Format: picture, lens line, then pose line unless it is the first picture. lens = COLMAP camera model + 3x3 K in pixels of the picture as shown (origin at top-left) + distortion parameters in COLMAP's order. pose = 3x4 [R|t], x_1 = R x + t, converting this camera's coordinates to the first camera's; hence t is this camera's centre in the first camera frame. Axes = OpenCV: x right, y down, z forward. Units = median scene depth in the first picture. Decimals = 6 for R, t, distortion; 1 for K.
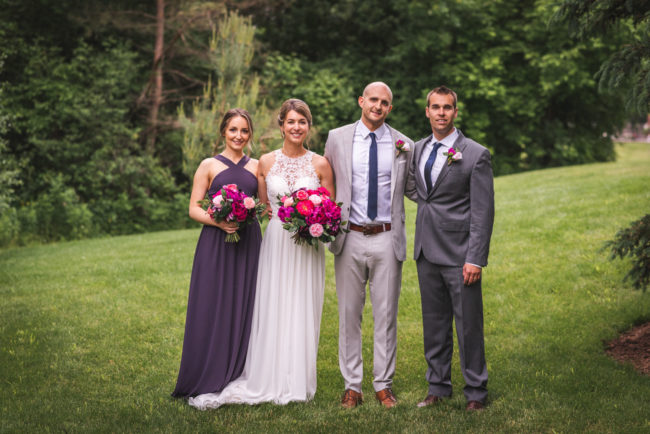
lens RADIAL K [[1612.7, 0, 321.2], [0, 1612.7, 218.6], [0, 0, 1]] dist [0.185295, 0.000000]
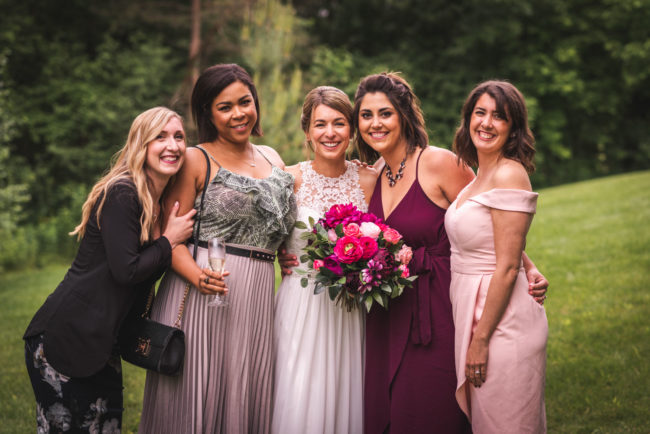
lens RADIAL K [[1642.8, 0, 307.1], [0, 1642.8, 190.4], [0, 0, 1]] dist [0.188721, 0.000000]
pose [[0.998943, -0.012459, -0.044253, 0.001210], [0.011601, 0.999741, -0.019595, -0.005897], [0.044486, 0.019061, 0.998828, 0.100808]]
